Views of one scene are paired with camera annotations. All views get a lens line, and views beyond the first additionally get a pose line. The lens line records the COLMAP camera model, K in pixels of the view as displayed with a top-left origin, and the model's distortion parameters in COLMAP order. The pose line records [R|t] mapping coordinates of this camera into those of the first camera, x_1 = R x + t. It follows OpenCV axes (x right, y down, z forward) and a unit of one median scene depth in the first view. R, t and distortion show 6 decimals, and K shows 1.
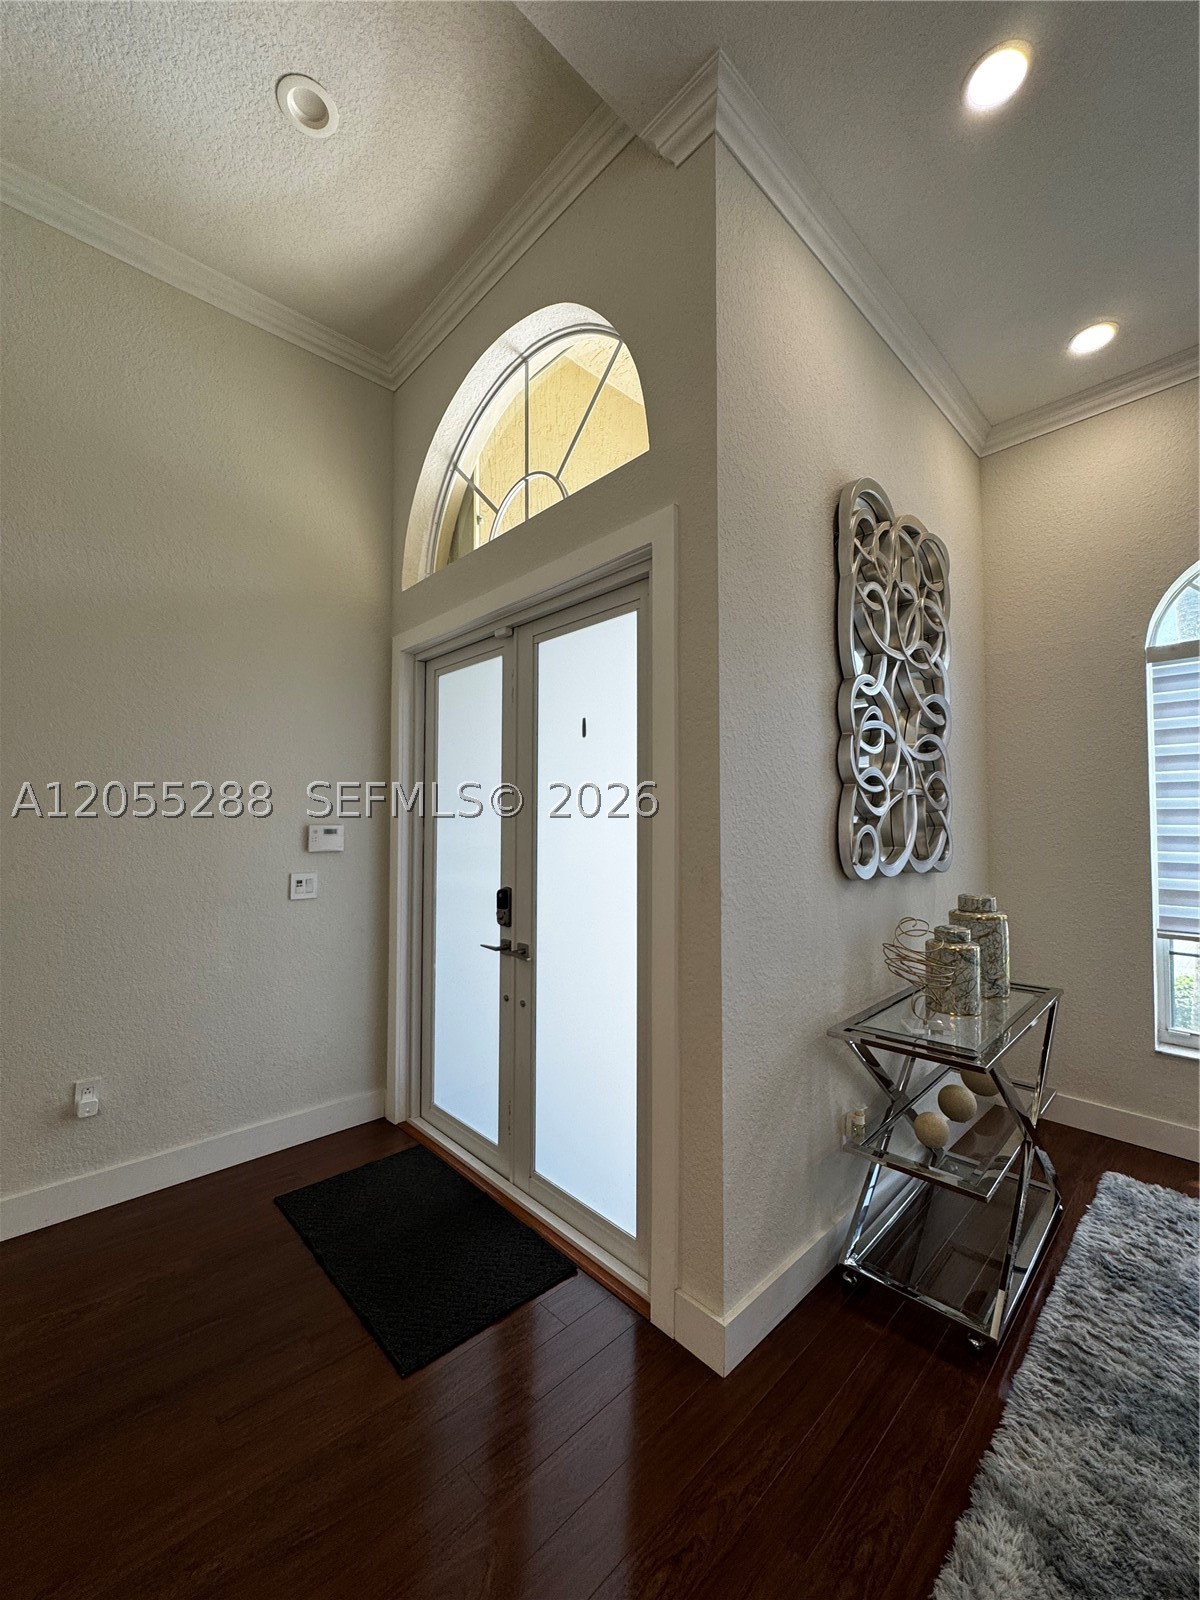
lens RADIAL K [[641.6, 0, 590.8], [0, 641.6, 795.9], [0, 0, 1]] dist [-0.004517, 0.001779]
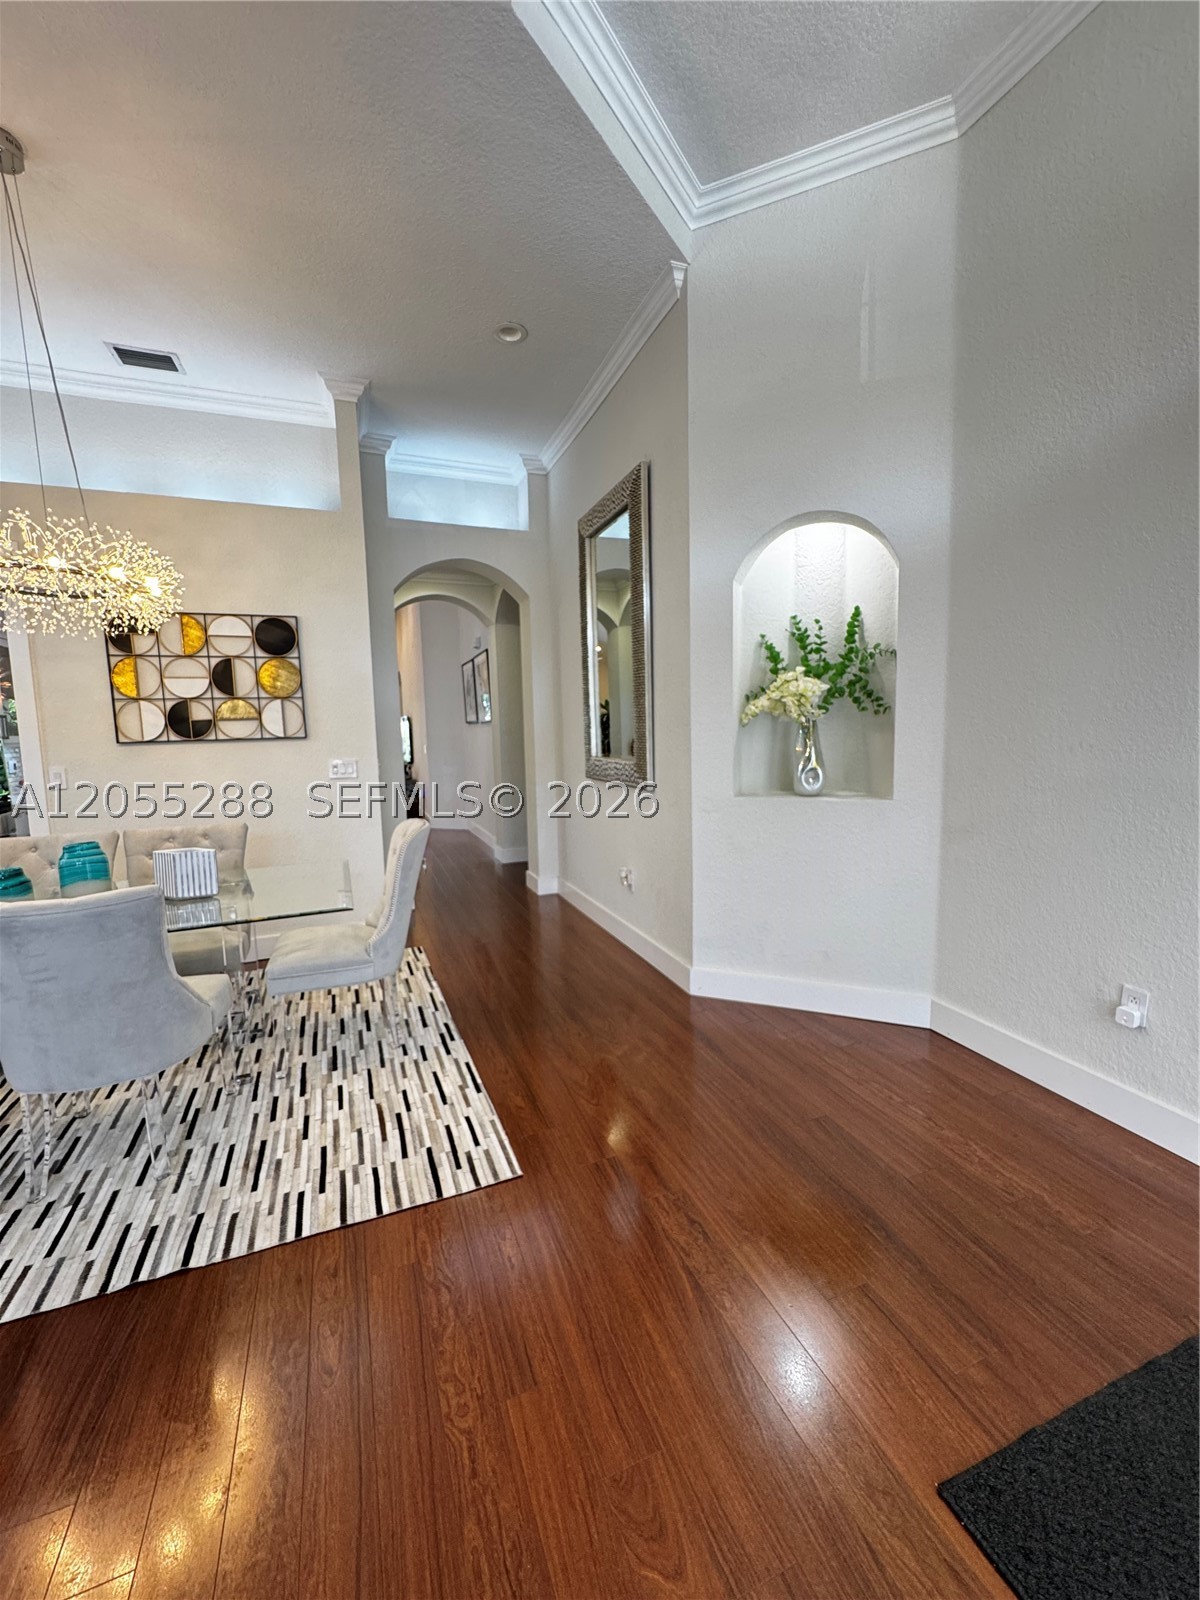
lens RADIAL K [[641.6, 0, 601.9], [0, 641.6, 802.0], [0, 0, 1]] dist [-0.004517, 0.001779]
pose [[-0.373408, 0.112277, -0.920848, 0.321897], [0.061062, 0.993471, 0.096371, 0.066041], [0.925655, -0.020244, -0.377826, 0.764983]]
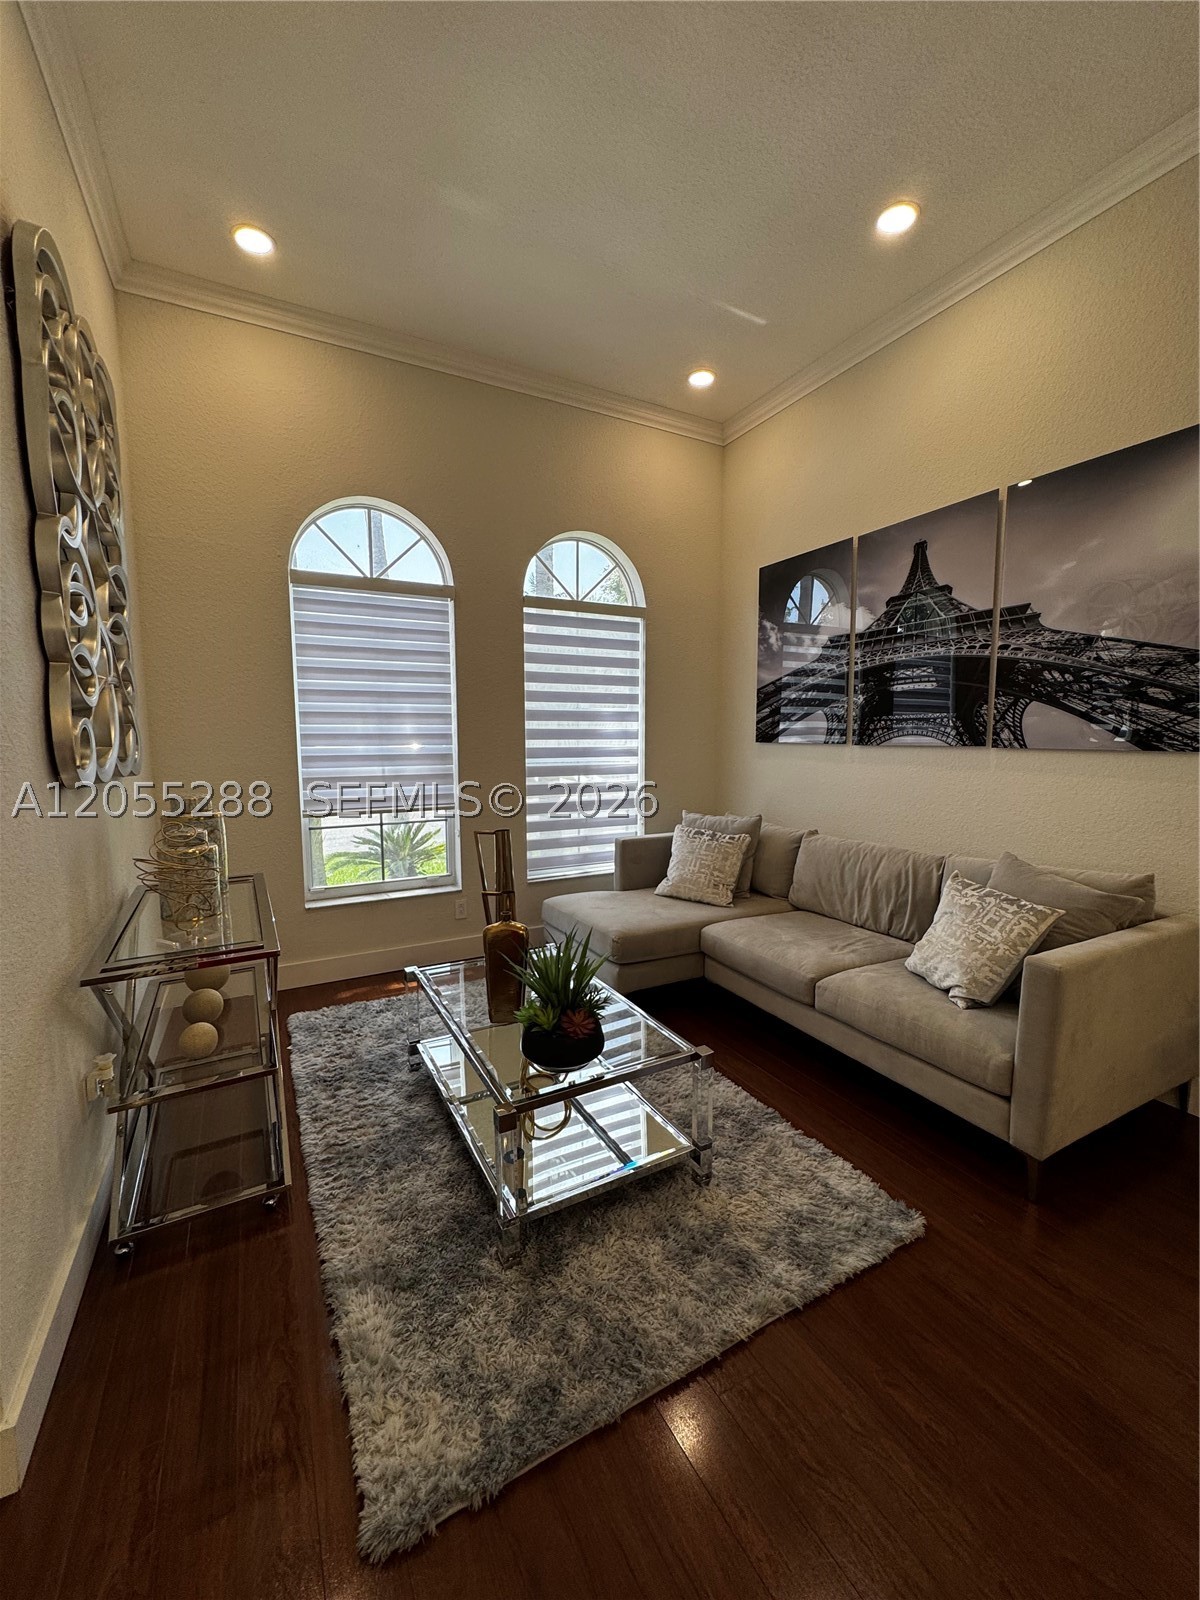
lens RADIAL K [[641.6, 0, 607.6], [0, 641.6, 799.8], [0, 0, 1]] dist [-0.004517, 0.001779]
pose [[0.258387, -0.103409, 0.960491, -0.185143], [-0.038781, 0.992342, 0.117271, 0.031478], [-0.965263, -0.067550, 0.252398, 0.195369]]
